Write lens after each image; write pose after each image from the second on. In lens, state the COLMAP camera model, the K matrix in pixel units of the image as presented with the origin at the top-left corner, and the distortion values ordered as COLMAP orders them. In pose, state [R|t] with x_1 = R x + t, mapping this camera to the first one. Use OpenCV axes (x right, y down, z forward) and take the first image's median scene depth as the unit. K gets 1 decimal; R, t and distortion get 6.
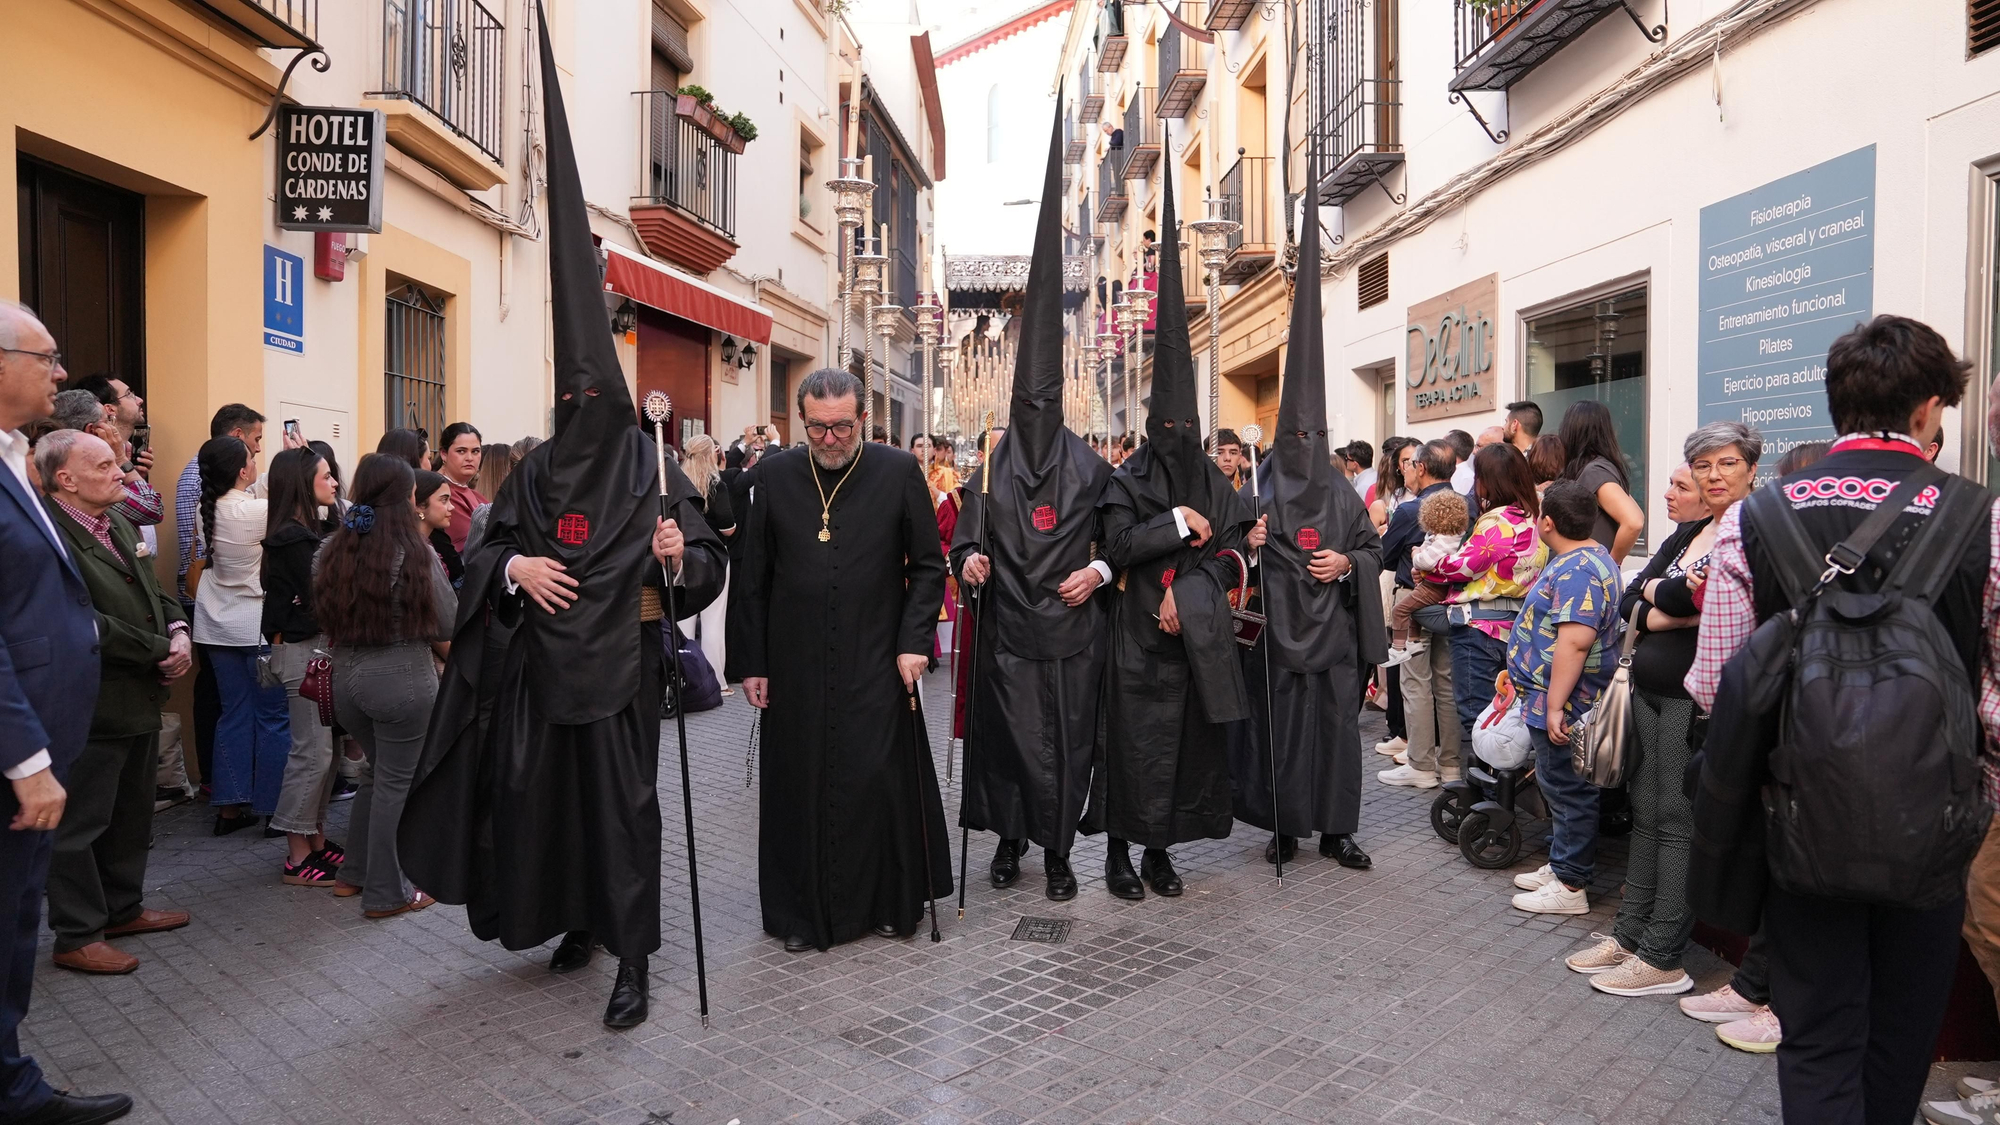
lens RADIAL K [[1517.9, 0, 999.7], [0, 1517.9, 561.5], [0, 0, 1]] dist [-0.007111, 0.000793]
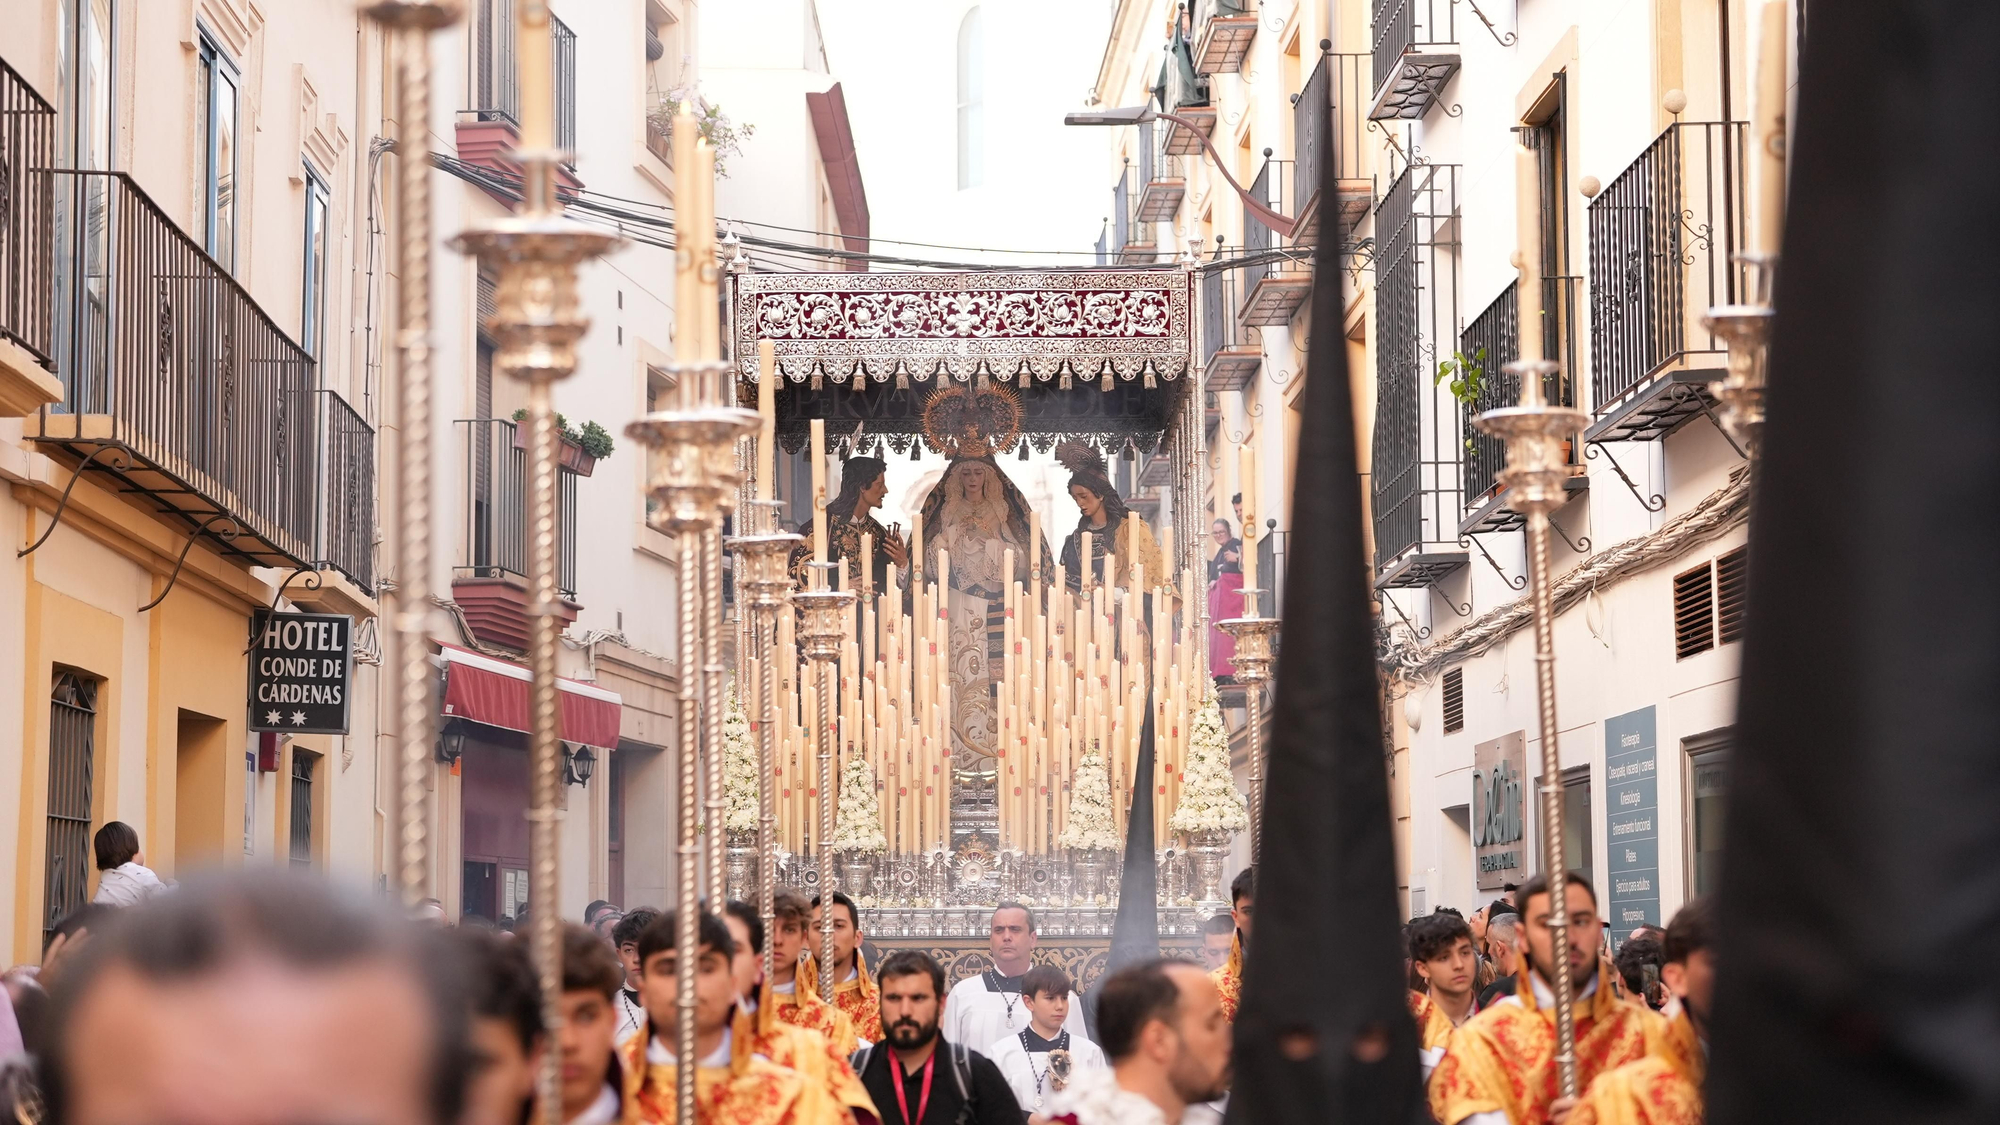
lens RADIAL K [[4437.4, 0, 998.7], [0, 4437.4, 560.9], [0, 0, 1]] dist [0.130109, 0.000000]
pose [[0.999953, -0.009720, -0.000711, 0.027419], [0.009542, 0.991283, -0.131403, 0.062955], [0.001982, 0.131390, 0.991329, -1.970198]]
